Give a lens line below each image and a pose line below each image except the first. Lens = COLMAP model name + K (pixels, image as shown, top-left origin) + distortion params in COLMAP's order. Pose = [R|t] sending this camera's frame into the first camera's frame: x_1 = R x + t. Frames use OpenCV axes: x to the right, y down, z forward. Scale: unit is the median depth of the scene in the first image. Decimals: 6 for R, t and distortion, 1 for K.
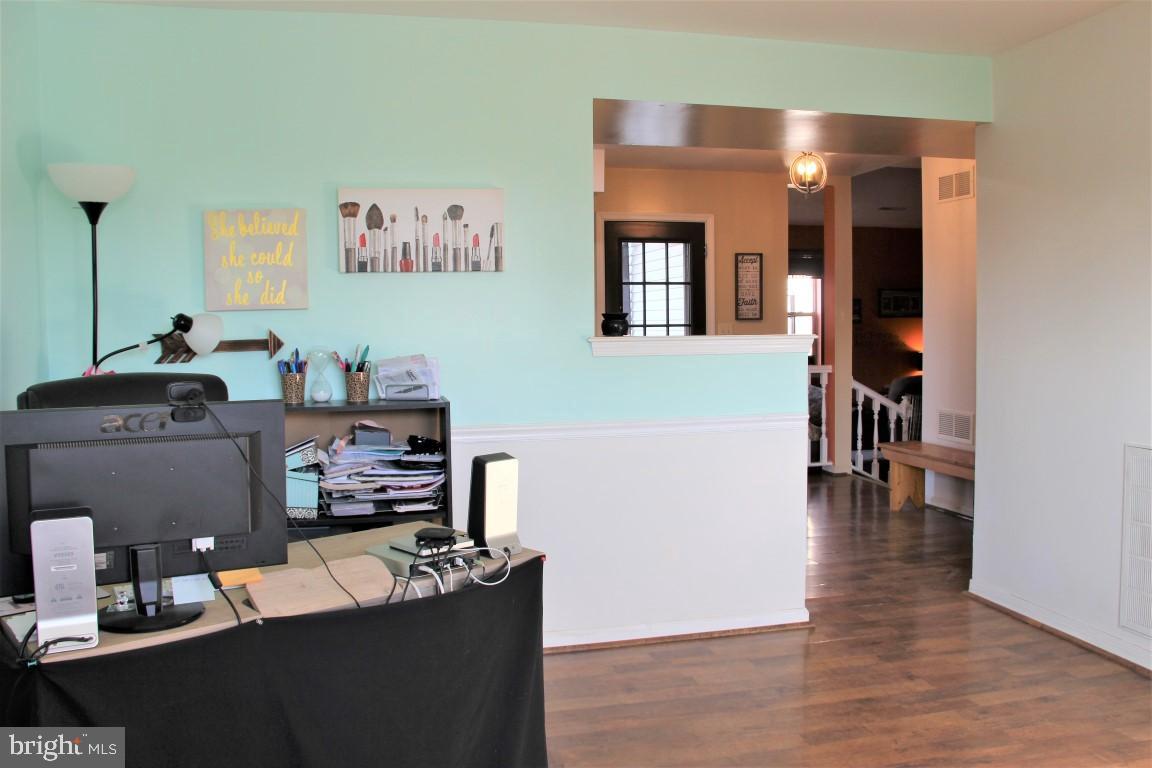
lens RADIAL K [[936.2, 0, 576.0], [0, 936.2, 384.0], [0, 0, 1]] dist [-0.157140, 0.006855]
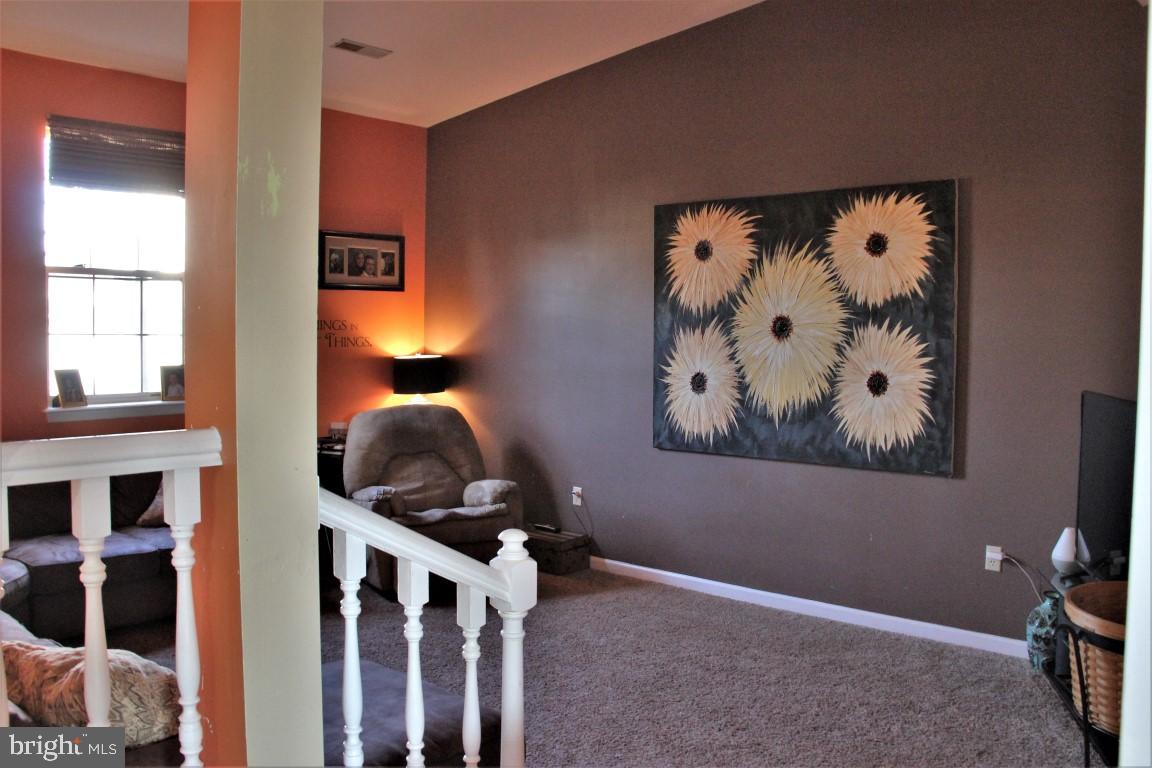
lens RADIAL K [[989.6, 0, 576.0], [0, 989.6, 384.0], [0, 0, 1]] dist [-0.185841, 0.185556]
pose [[0.816105, -0.012396, 0.577770, 0.507069], [0.015619, 0.999878, -0.000610, -0.067946], [-0.577692, 0.009521, 0.816199, 1.820680]]
